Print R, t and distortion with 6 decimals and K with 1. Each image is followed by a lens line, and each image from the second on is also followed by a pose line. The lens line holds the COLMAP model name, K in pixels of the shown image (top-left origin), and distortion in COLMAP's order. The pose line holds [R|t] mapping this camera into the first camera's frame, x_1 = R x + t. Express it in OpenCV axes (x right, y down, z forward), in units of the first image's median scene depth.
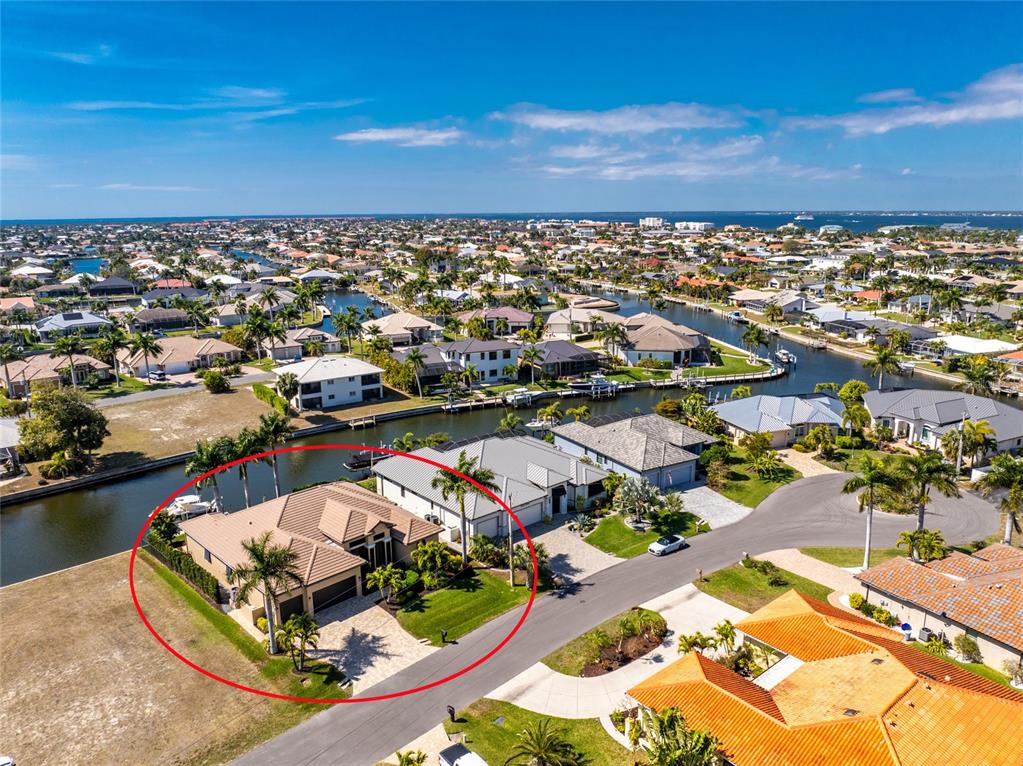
lens RADIAL K [[731.1, 0, 507.1], [0, 731.1, 384.5], [0, 0, 1]] dist [-0.049262, 0.013373]
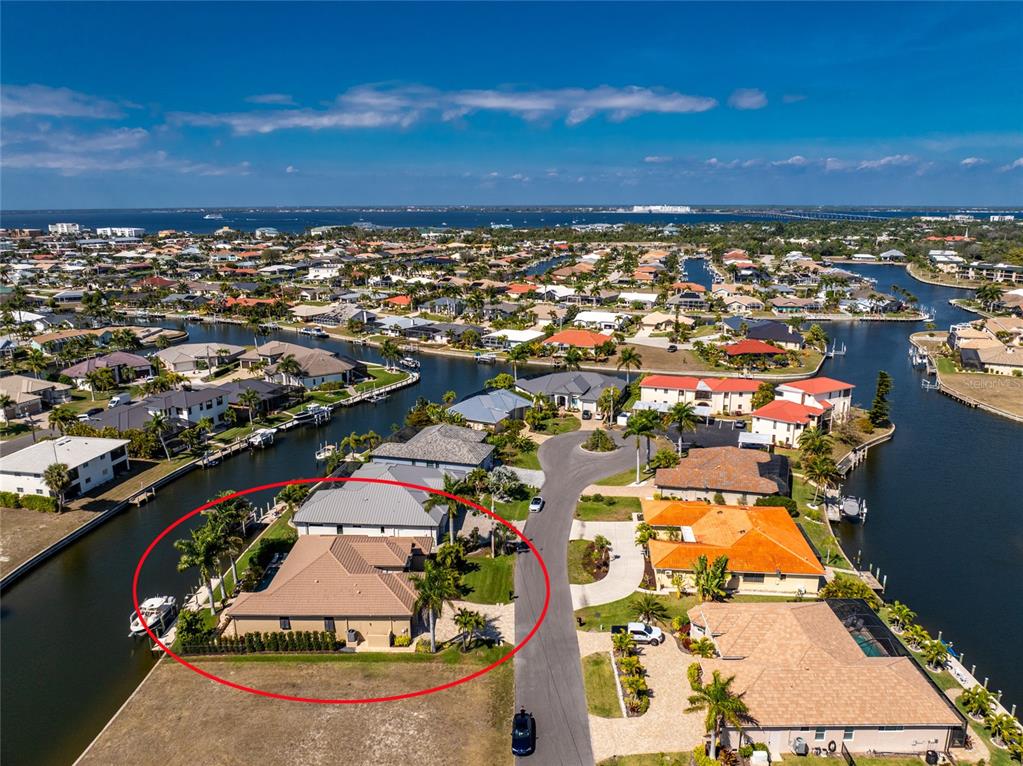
lens RADIAL K [[731.1, 0, 531.6], [0, 731.1, 407.2], [0, 0, 1]] dist [-0.049262, 0.013373]
pose [[0.685468, -0.185358, 0.704114, -0.324720], [0.158267, 0.981862, 0.104398, -0.053904], [-0.710694, 0.039877, 0.702370, -0.021833]]
